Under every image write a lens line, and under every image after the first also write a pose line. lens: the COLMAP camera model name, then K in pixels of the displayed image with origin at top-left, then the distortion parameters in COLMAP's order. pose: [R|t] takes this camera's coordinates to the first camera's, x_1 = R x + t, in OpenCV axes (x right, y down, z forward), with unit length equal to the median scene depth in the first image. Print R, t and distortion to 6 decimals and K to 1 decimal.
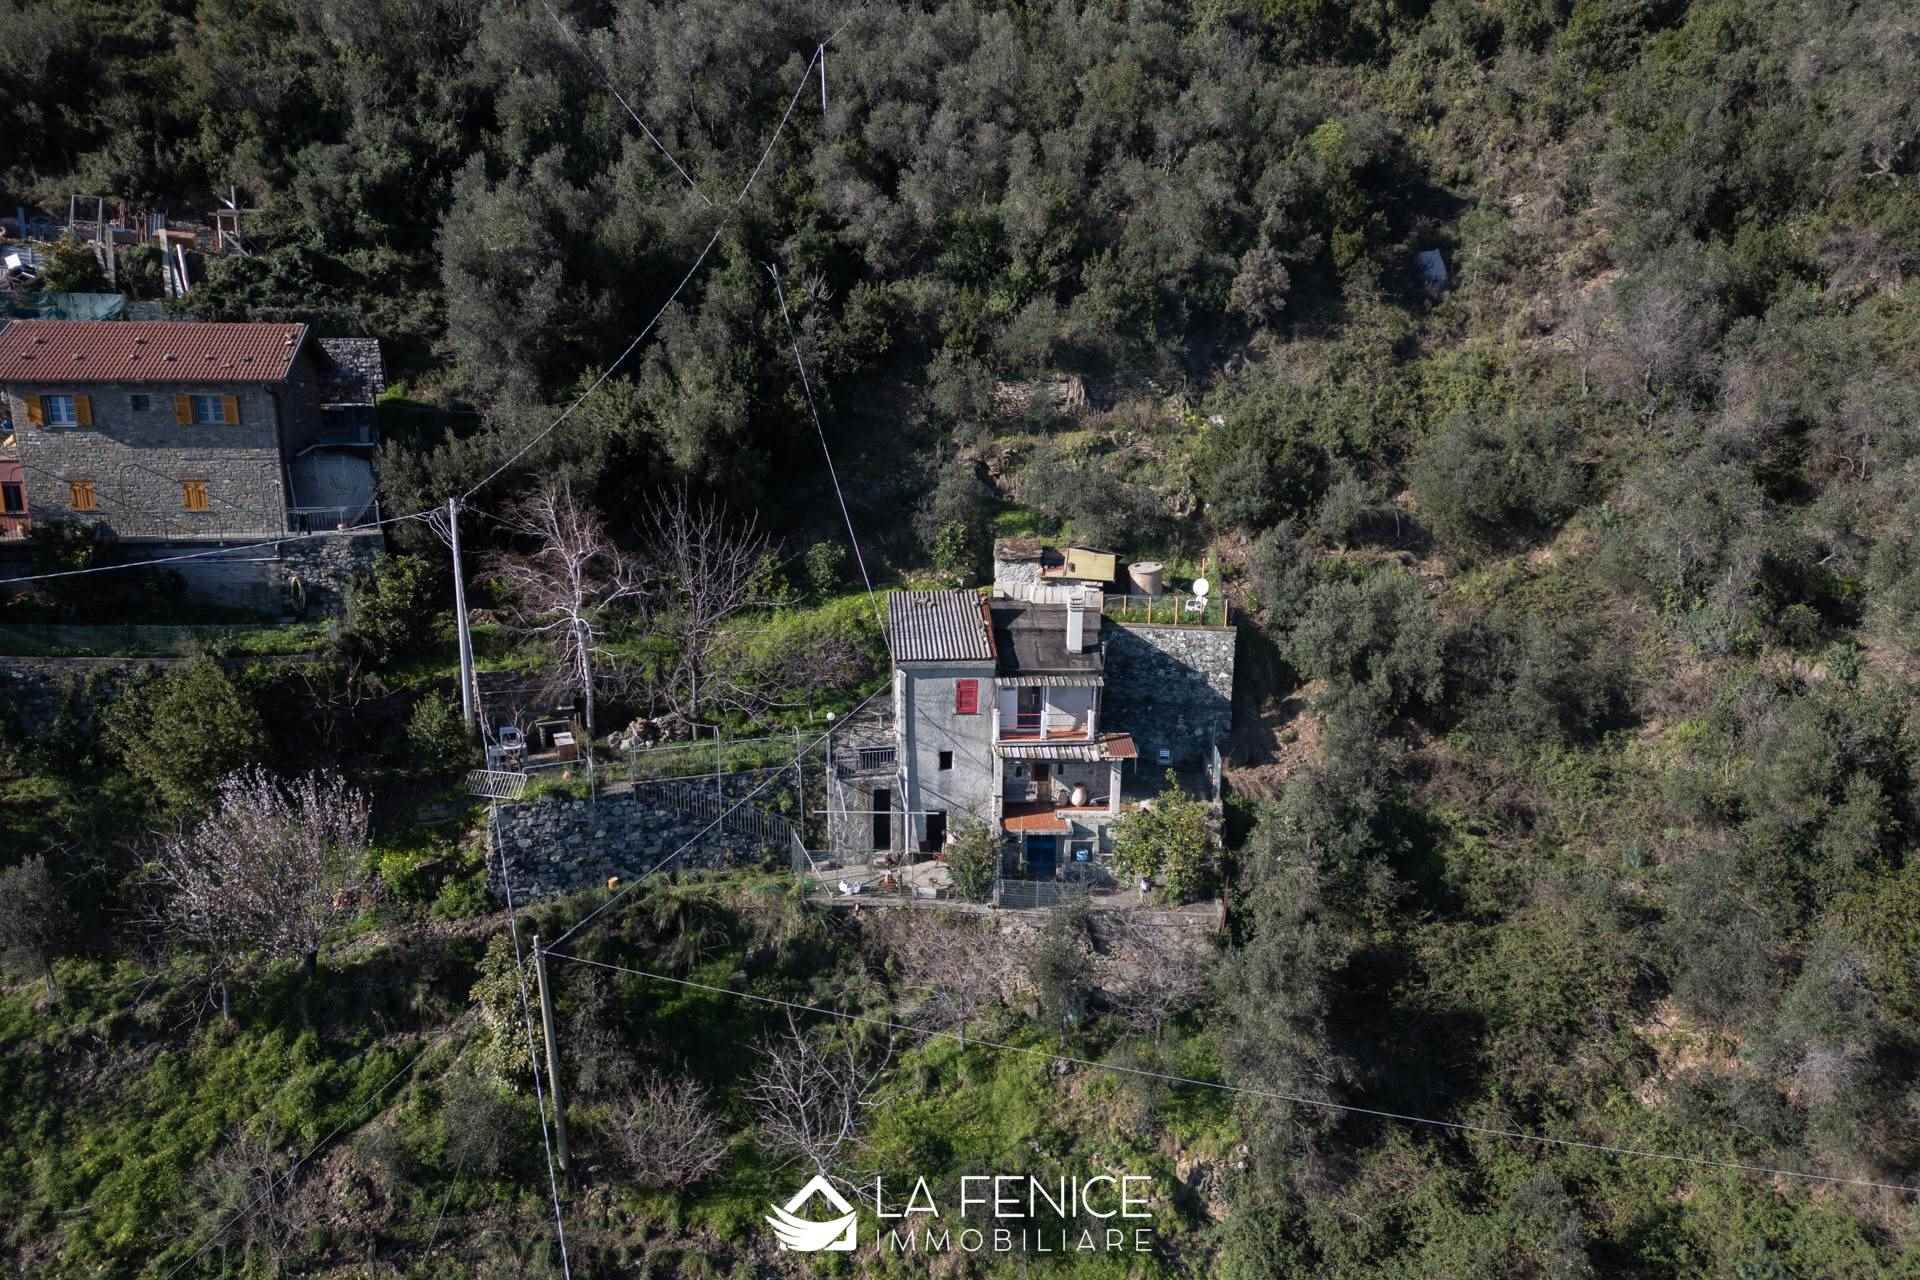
lens RADIAL K [[1333.2, 0, 959.1], [0, 1333.2, 632.8], [0, 0, 1]] dist [0.082236, -0.080796]
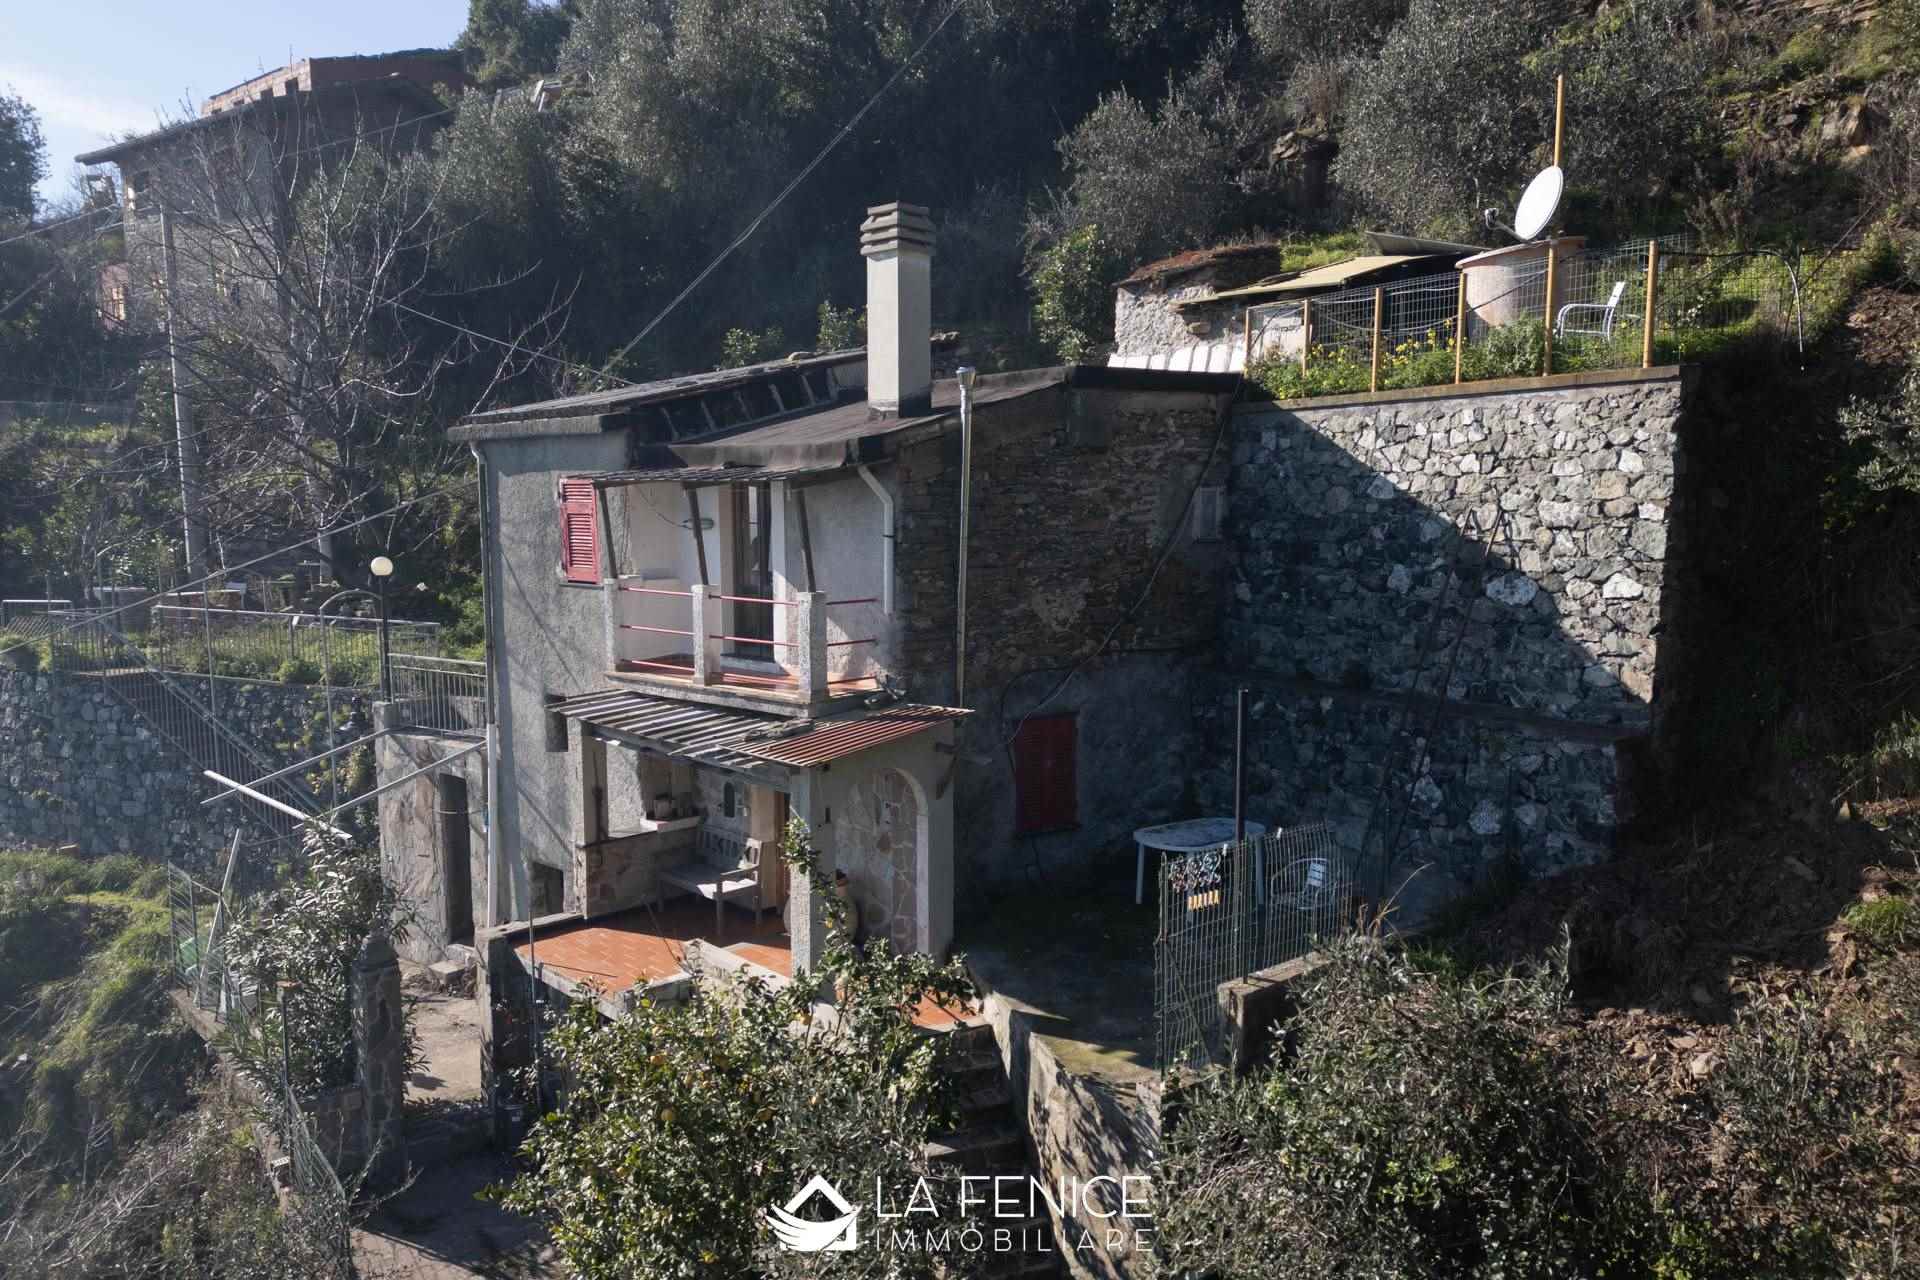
lens RADIAL K [[1333.2, 0, 959.2], [0, 1333.2, 640.6], [0, 0, 1]] dist [0.082236, -0.080796]
pose [[0.673998, 0.067232, -0.735668, 0.317486], [-0.163984, 0.984621, -0.060254, 0.079278], [0.720303, 0.161249, 0.674657, 0.839126]]
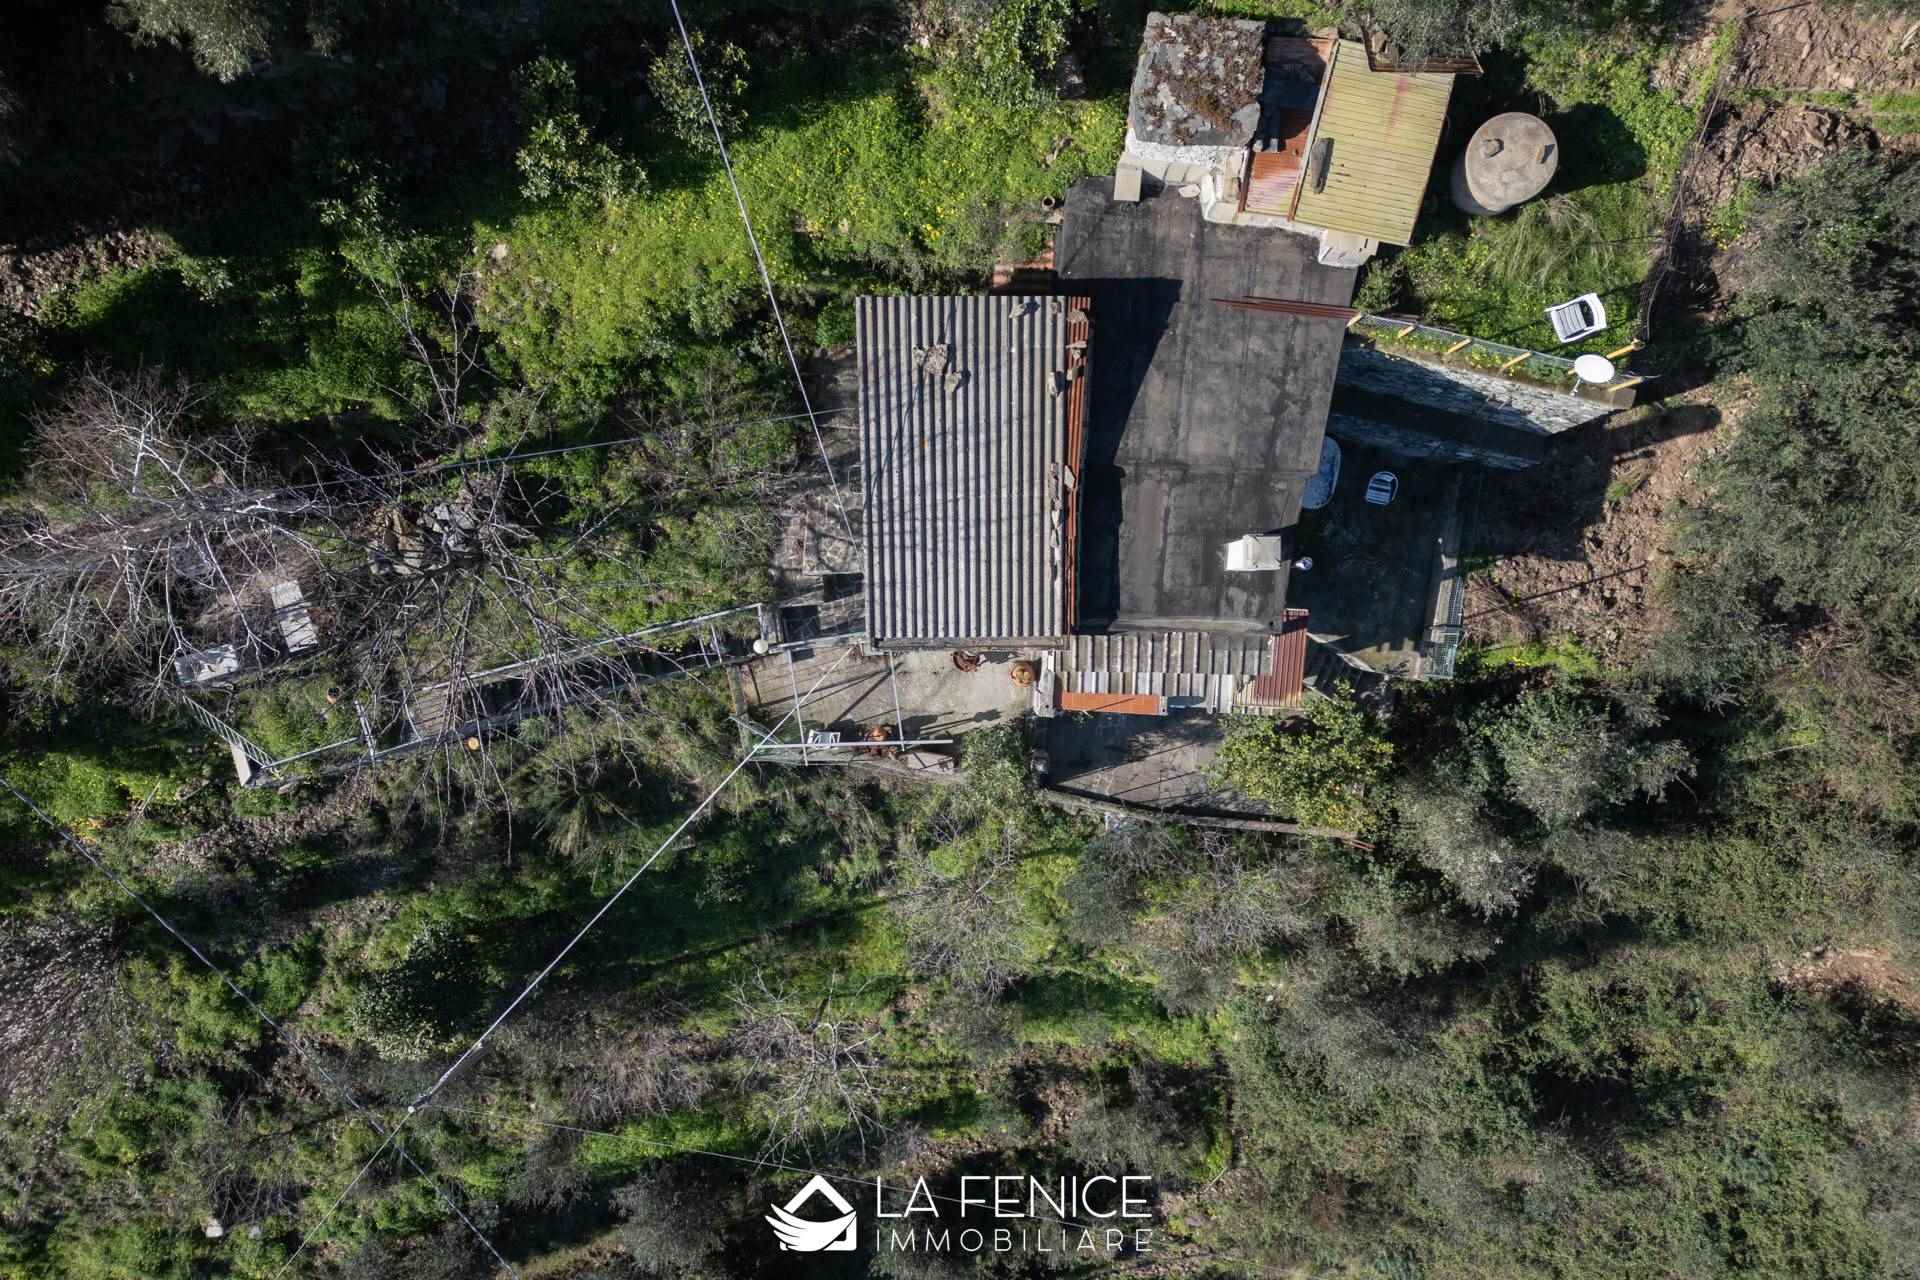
lens RADIAL K [[1333.2, 0, 955.4], [0, 1333.2, 635.2], [0, 0, 1]] dist [0.082236, -0.080796]
pose [[0.997120, 0.074994, -0.011286, -0.010267], [-0.005484, 0.219731, 0.975545, -0.466897], [0.075640, -0.972674, 0.219510, 0.874526]]
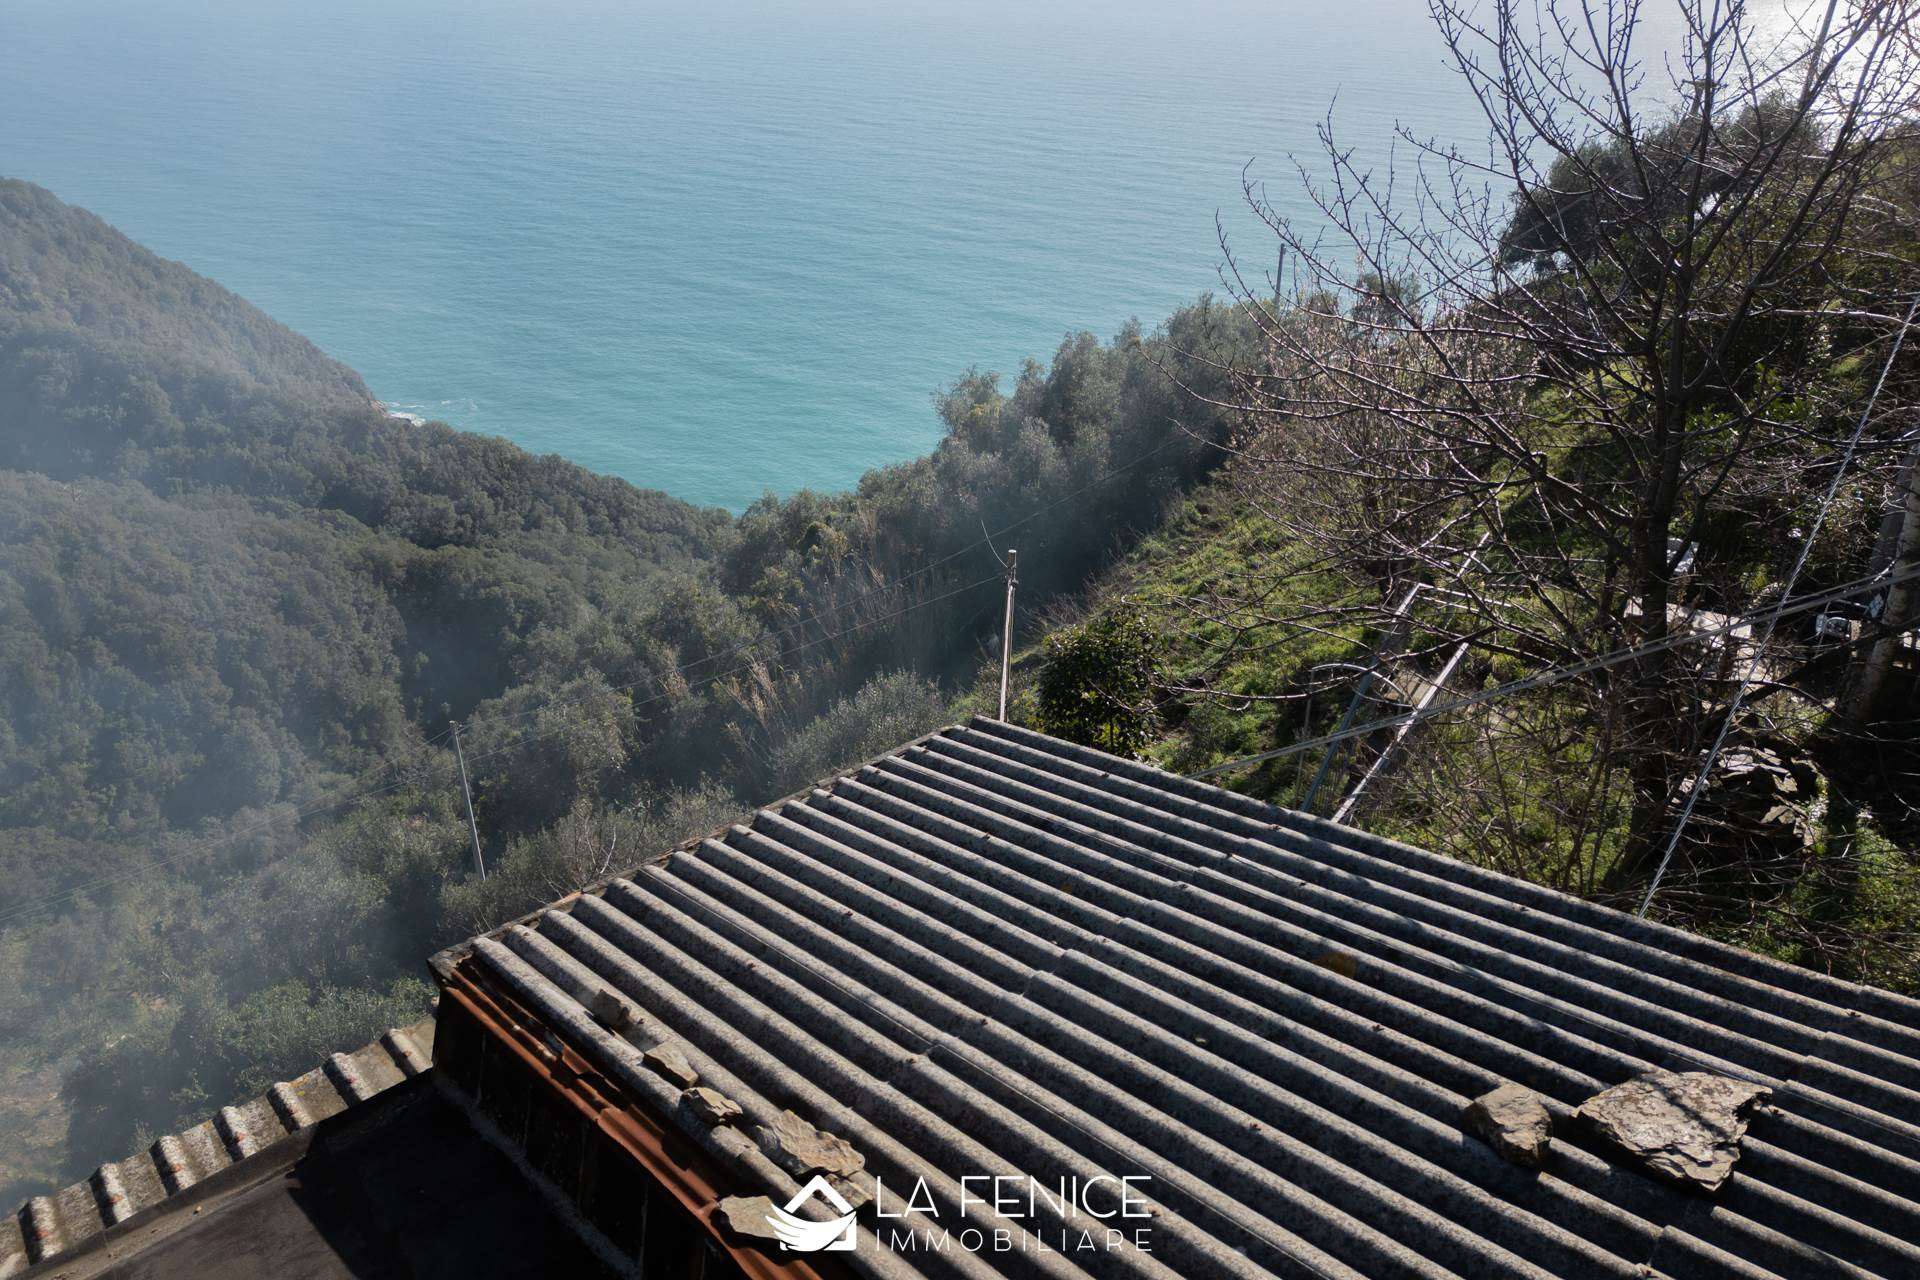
lens RADIAL K [[1333.2, 0, 968.7], [0, 1333.2, 636.0], [0, 0, 1]] dist [0.082236, -0.080796]
pose [[-0.794659, 0.265225, -0.546053, 0.051921], [-0.159523, 0.776661, 0.609385, -0.105070], [0.585722, 0.571361, -0.574871, 1.080767]]
